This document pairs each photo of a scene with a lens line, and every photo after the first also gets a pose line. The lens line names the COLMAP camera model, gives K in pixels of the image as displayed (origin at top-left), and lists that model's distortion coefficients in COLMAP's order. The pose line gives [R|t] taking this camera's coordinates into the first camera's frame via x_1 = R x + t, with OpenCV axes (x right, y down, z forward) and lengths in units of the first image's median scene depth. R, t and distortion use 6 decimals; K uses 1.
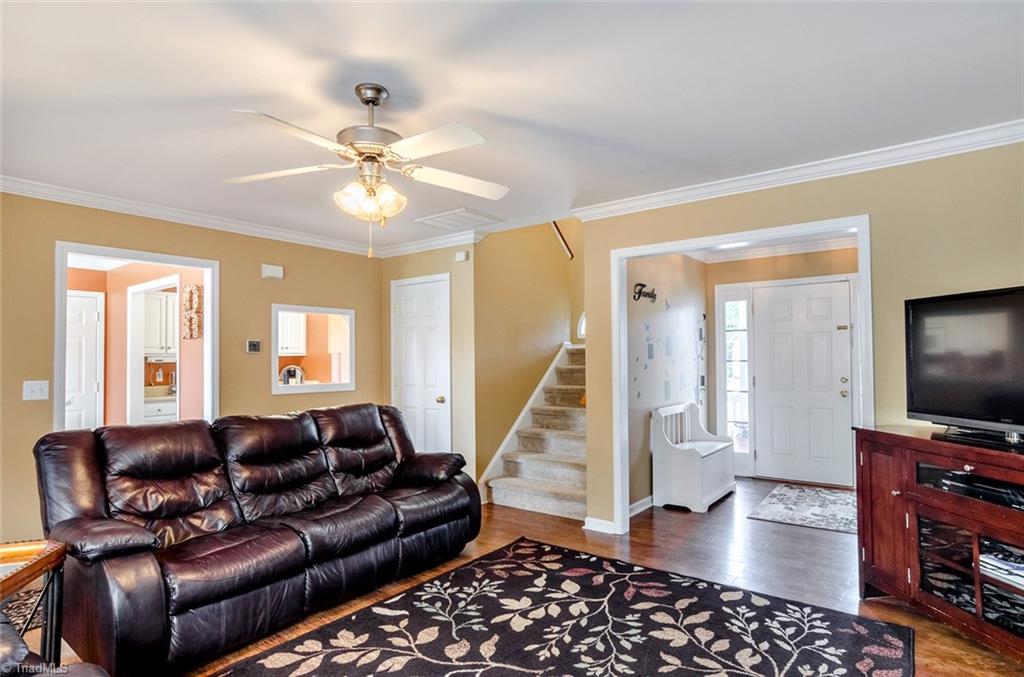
lens RADIAL K [[554.6, 0, 533.4], [0, 554.6, 333.0], [0, 0, 1]] dist [-0.034945, 0.024530]
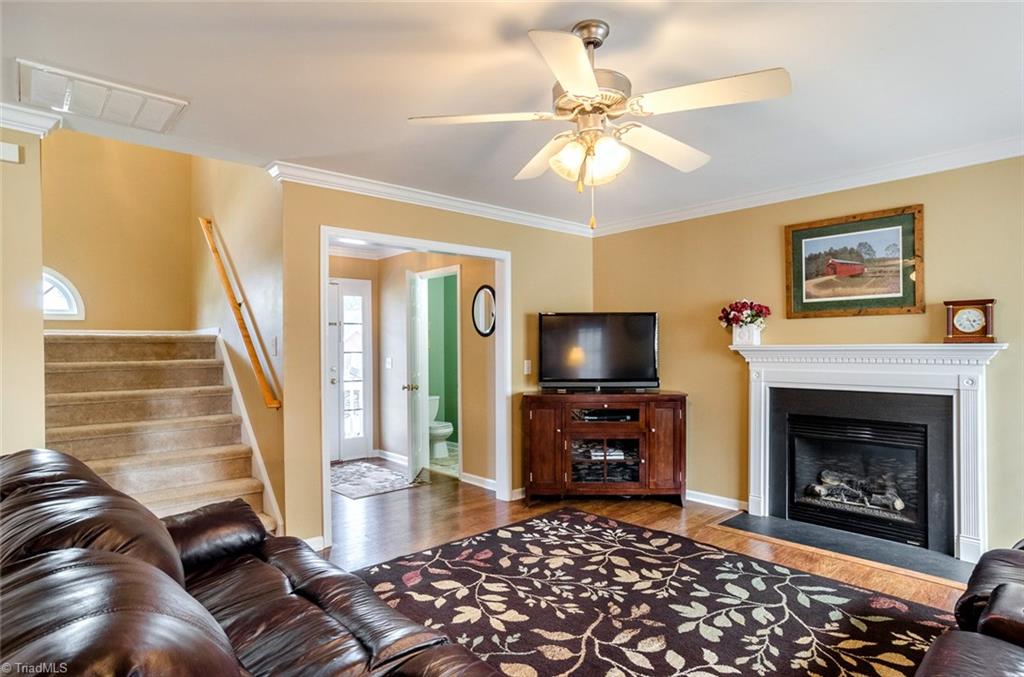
lens RADIAL K [[554.6, 0, 514.9], [0, 554.6, 336.3], [0, 0, 1]] dist [-0.034945, 0.024530]
pose [[0.186343, 0.022337, 0.982231, -0.991493], [-0.041875, 0.999014, -0.014774, 0.037891], [-0.981592, -0.038378, 0.187094, 0.816291]]
